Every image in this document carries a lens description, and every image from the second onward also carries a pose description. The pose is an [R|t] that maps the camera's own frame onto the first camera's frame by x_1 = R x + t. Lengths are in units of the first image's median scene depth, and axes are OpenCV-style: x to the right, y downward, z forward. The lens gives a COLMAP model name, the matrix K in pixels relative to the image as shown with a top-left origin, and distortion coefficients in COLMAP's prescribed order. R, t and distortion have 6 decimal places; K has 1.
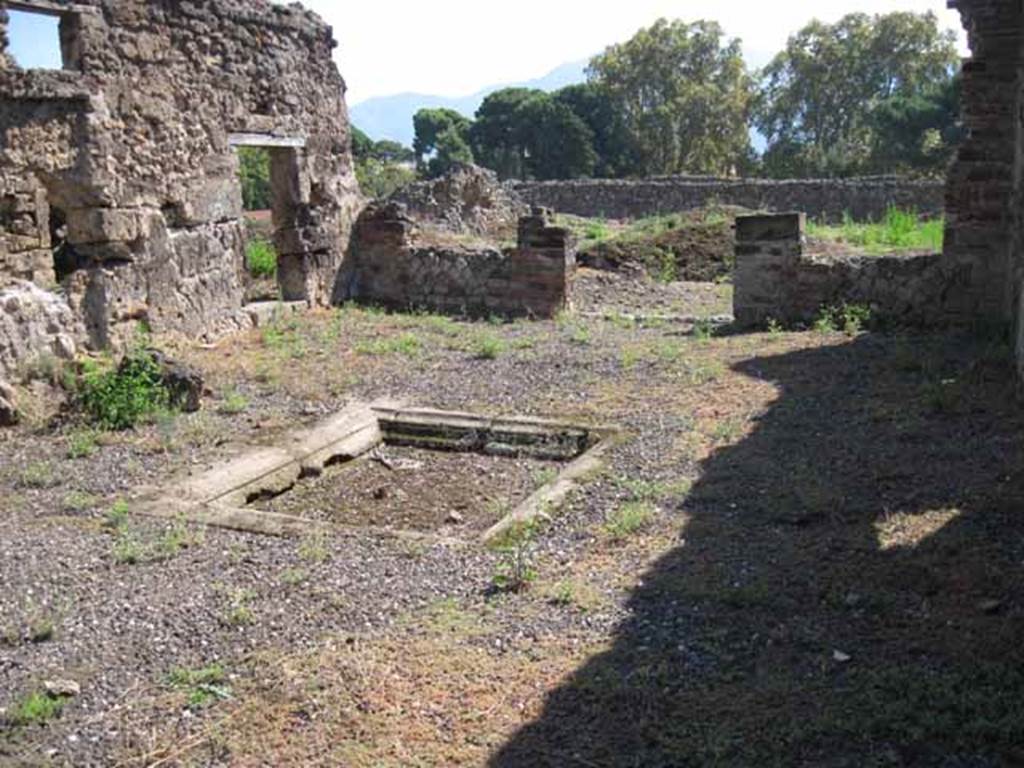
lens RADIAL K [[1060.6, 0, 509.7], [0, 1060.6, 384.7], [0, 0, 1]] dist [-0.094382, 0.000000]
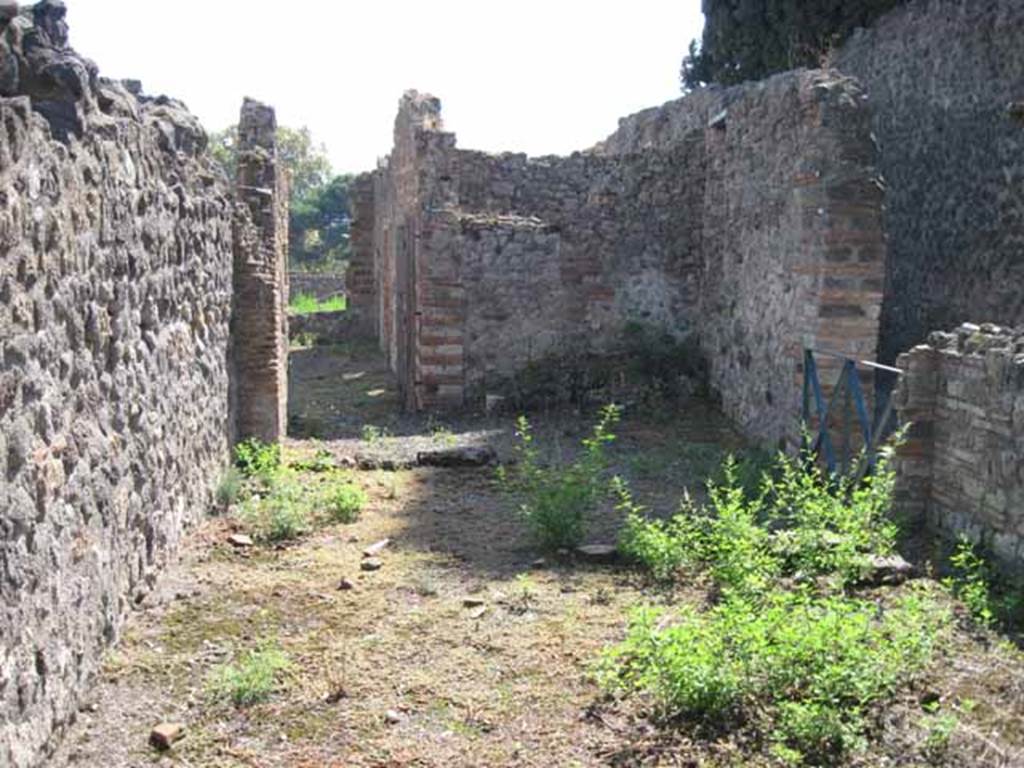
lens RADIAL K [[1060.6, 0, 523.4], [0, 1060.6, 405.7], [0, 0, 1]] dist [-0.094382, 0.000000]
pose [[0.837378, -0.050124, 0.544321, -0.412639], [0.086525, 0.995387, -0.041448, 0.168990], [-0.539733, 0.081805, 0.837852, -0.873129]]
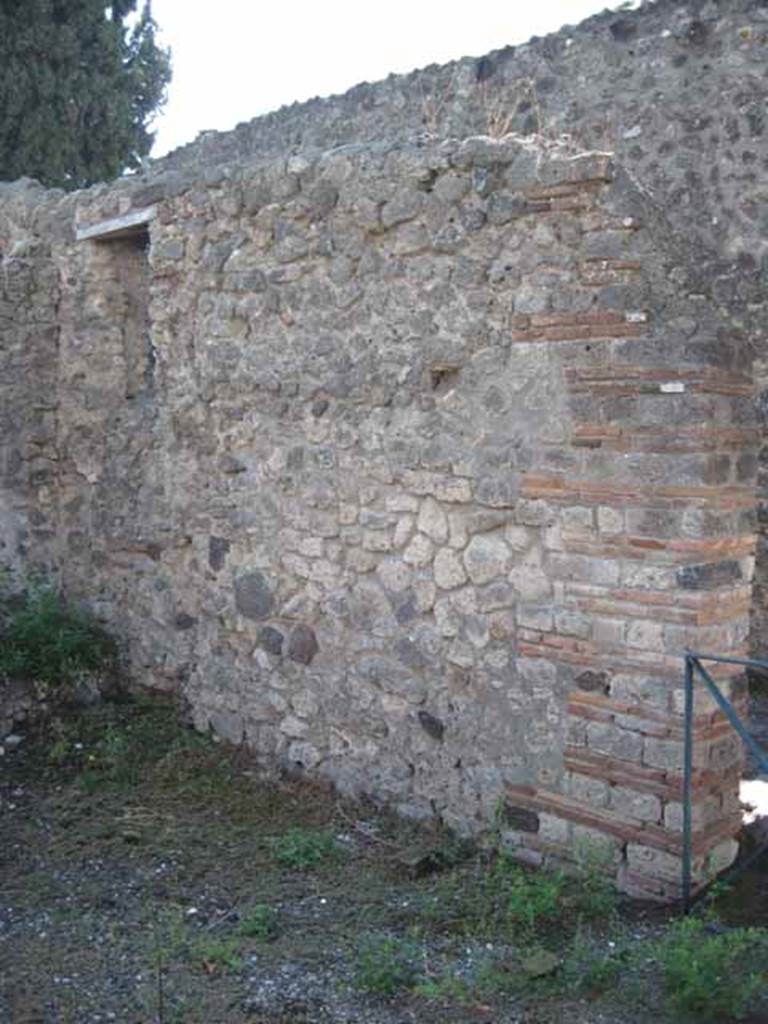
lens RADIAL K [[1060.6, 0, 392.9], [0, 1060.6, 506.1], [0, 0, 1]] dist [-0.094382, 0.000000]
pose [[0.216007, -0.054265, 0.974883, -0.261809], [0.200654, 0.979610, 0.010069, 0.062001], [-0.955552, 0.193439, 0.222491, -0.451046]]
